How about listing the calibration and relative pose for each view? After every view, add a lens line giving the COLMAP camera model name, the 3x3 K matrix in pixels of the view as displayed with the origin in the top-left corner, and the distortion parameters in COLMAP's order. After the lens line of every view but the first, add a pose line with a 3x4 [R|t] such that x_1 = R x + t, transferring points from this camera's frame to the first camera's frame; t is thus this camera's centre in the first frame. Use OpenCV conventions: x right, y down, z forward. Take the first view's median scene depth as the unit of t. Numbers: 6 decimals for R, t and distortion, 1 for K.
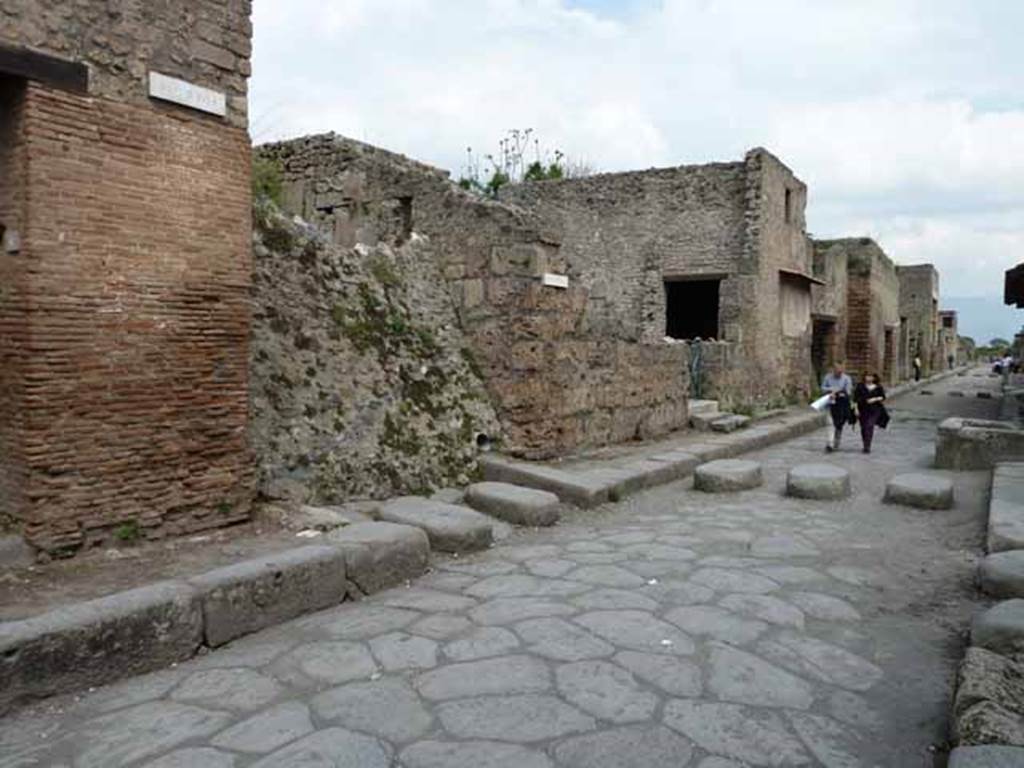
lens RADIAL K [[774.5, 0, 512.0], [0, 774.5, 384.0], [0, 0, 1]] dist [-0.029415, -0.004550]
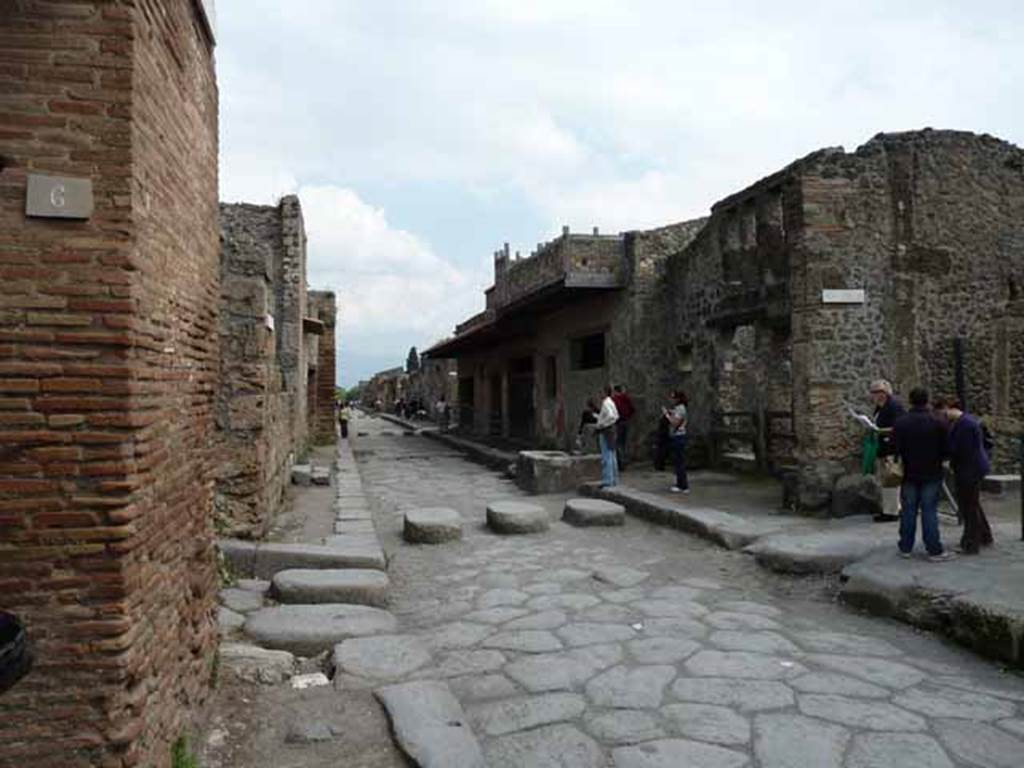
lens RADIAL K [[774.5, 0, 512.0], [0, 774.5, 384.0], [0, 0, 1]] dist [-0.029415, -0.004550]
pose [[0.677369, -0.011209, 0.735558, -0.391146], [0.056932, 0.997684, -0.037224, -0.019727], [-0.733437, 0.067091, 0.676438, 0.238706]]
